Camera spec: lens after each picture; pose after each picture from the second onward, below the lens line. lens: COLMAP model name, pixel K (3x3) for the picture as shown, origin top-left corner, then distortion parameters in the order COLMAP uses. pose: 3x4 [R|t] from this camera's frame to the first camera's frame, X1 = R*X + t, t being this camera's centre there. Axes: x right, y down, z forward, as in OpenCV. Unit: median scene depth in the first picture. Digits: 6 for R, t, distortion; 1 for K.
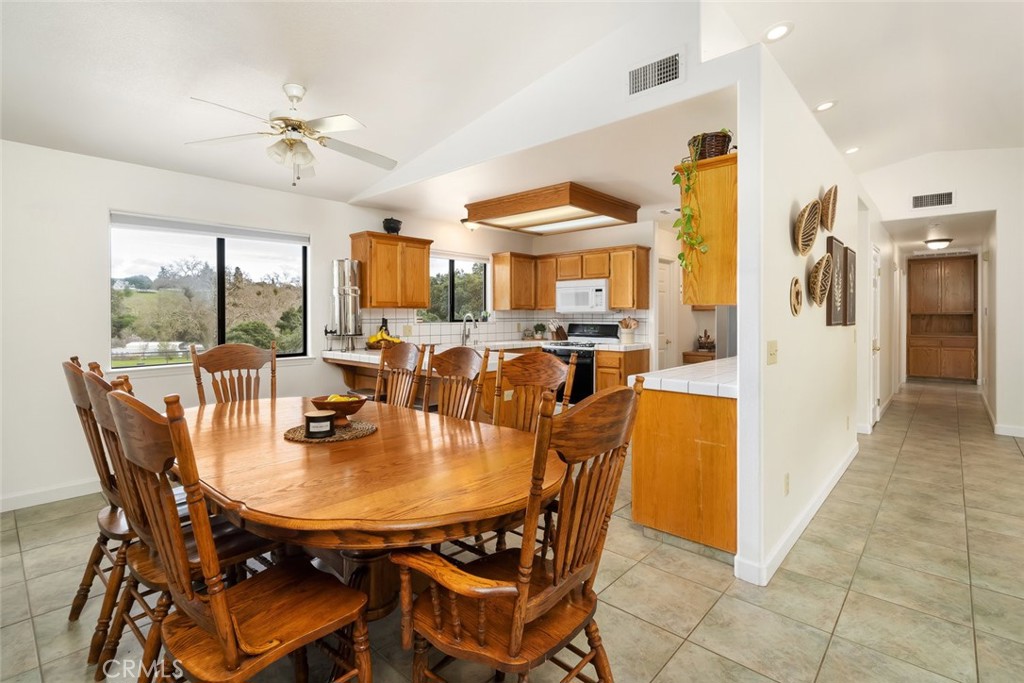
lens RADIAL K [[495.3, 0, 505.4], [0, 495.3, 313.2], [0, 0, 1]] dist [0.000695, 0.000258]
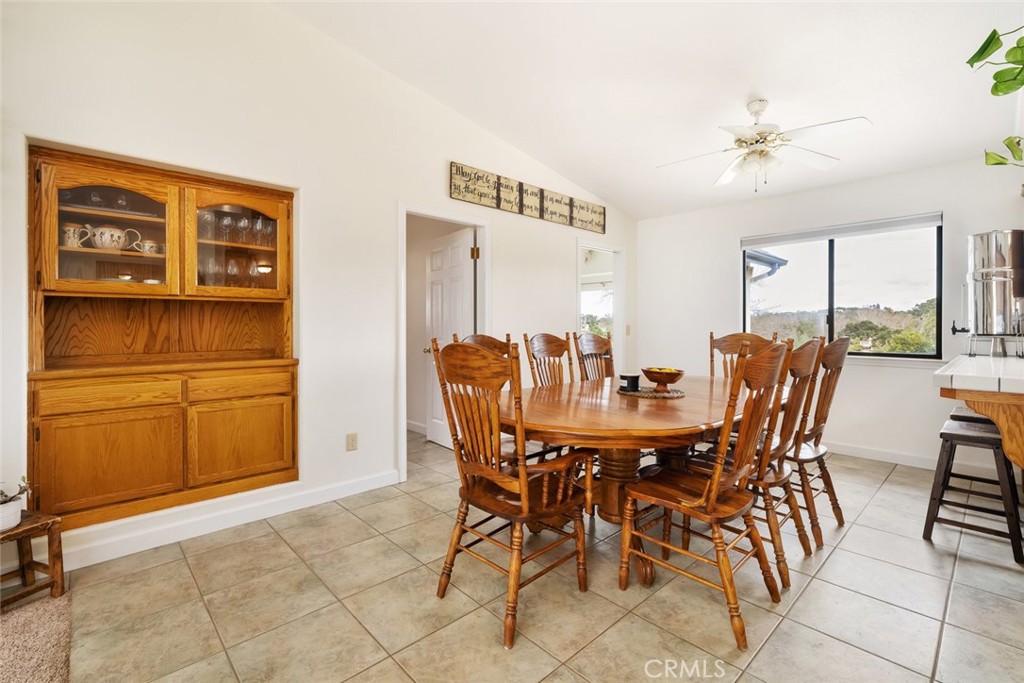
lens RADIAL K [[456.2, 0, 498.8], [0, 456.2, 328.3], [0, 0, 1]] dist [0.004768, 0.000529]
pose [[-0.081504, 0.009261, -0.996630, 0.344127], [0.006063, 0.999943, 0.008796, 0.019801], [0.996655, -0.005326, -0.081556, 0.267963]]
